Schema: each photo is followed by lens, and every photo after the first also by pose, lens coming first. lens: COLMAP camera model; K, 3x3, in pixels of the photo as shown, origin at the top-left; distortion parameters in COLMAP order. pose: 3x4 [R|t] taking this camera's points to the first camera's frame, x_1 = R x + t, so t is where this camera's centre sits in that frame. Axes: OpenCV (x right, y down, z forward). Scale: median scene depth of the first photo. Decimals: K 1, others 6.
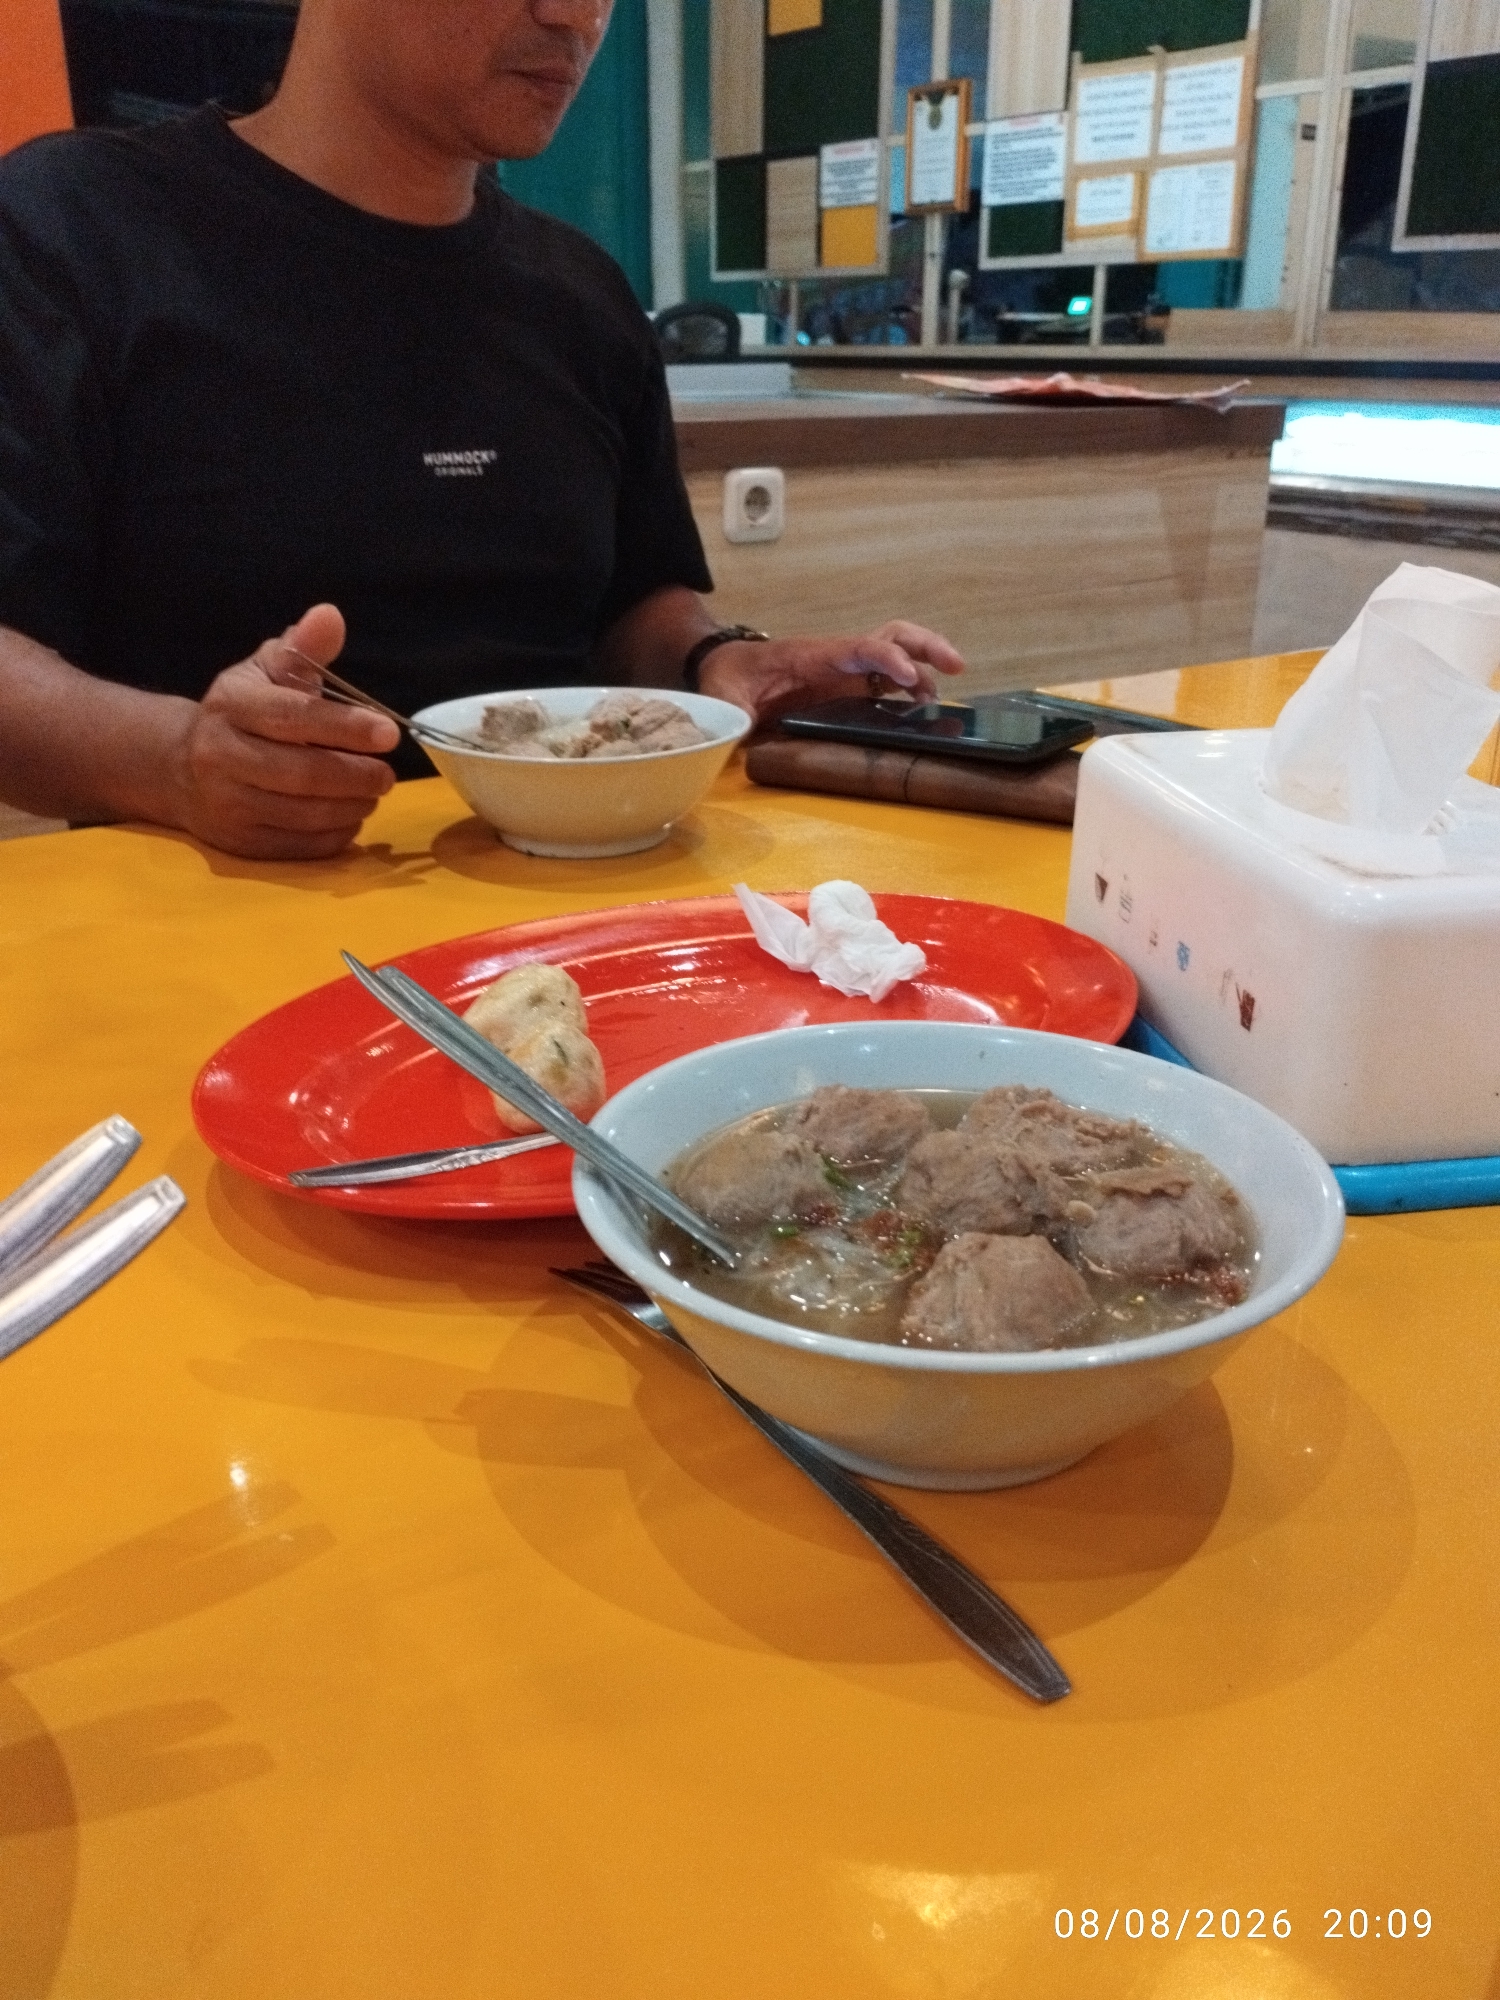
lens RADIAL K [[1729.2, 0, 754.7], [0, 1729.2, 995.3], [0, 0, 1]] dist [0.037817, -0.040289]
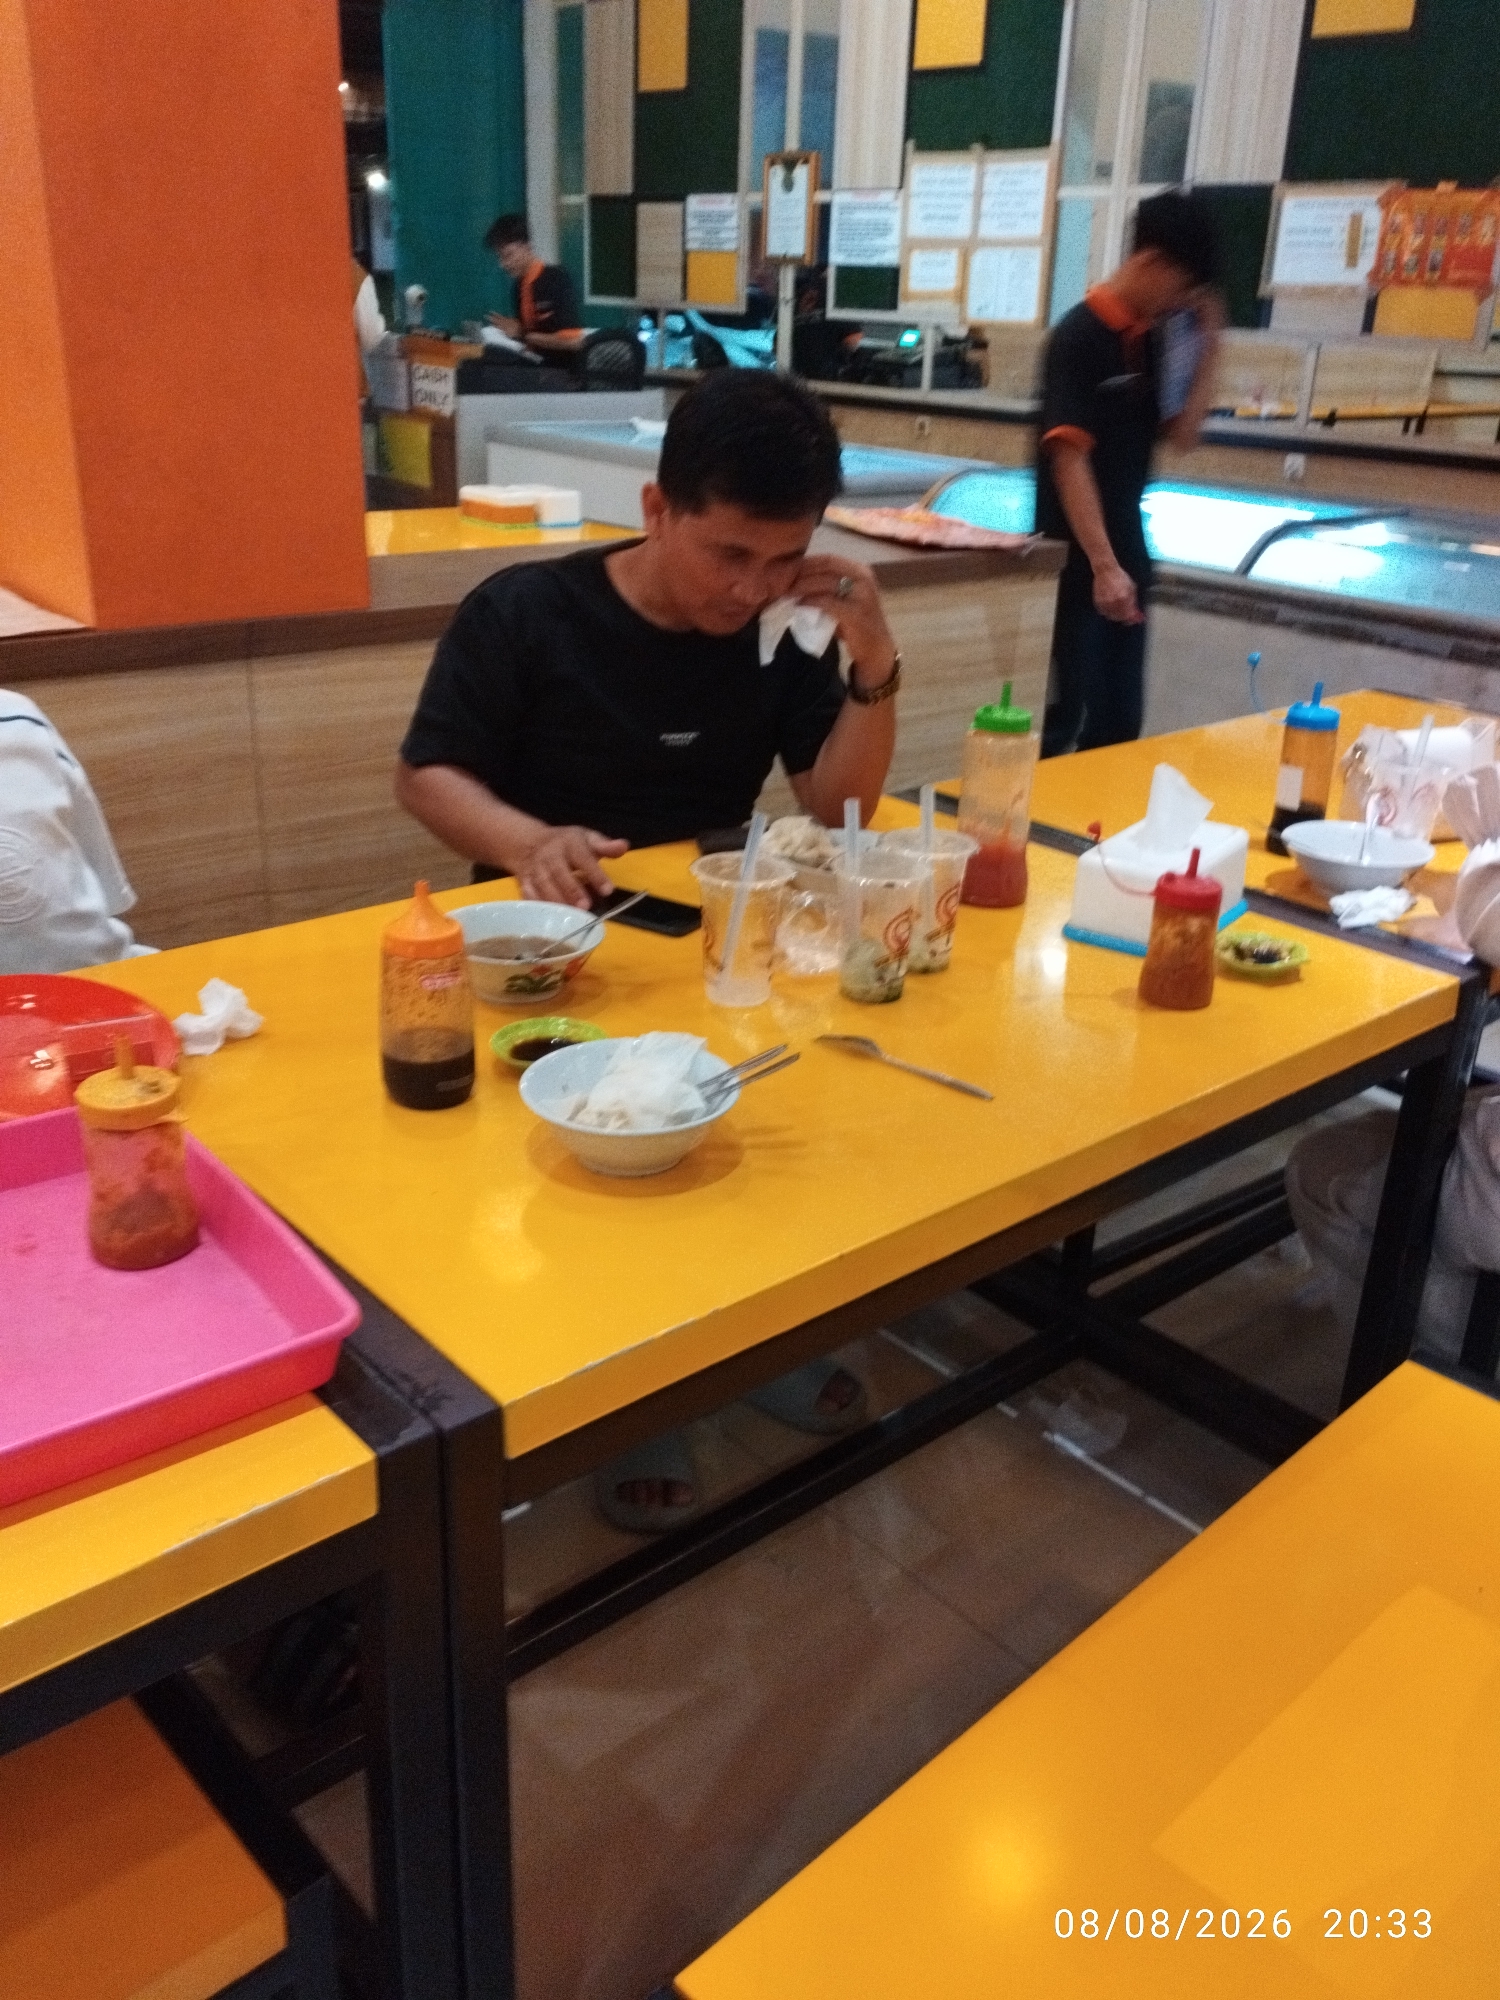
lens RADIAL K [[1729.2, 0, 757.0], [0, 1729.2, 999.1], [0, 0, 1]] dist [0.037817, -0.040289]
pose [[0.994354, -0.005068, 0.105988, -0.043767], [0.001465, 0.999419, 0.034045, -0.001512], [-0.106099, -0.033697, 0.993784, -0.169877]]
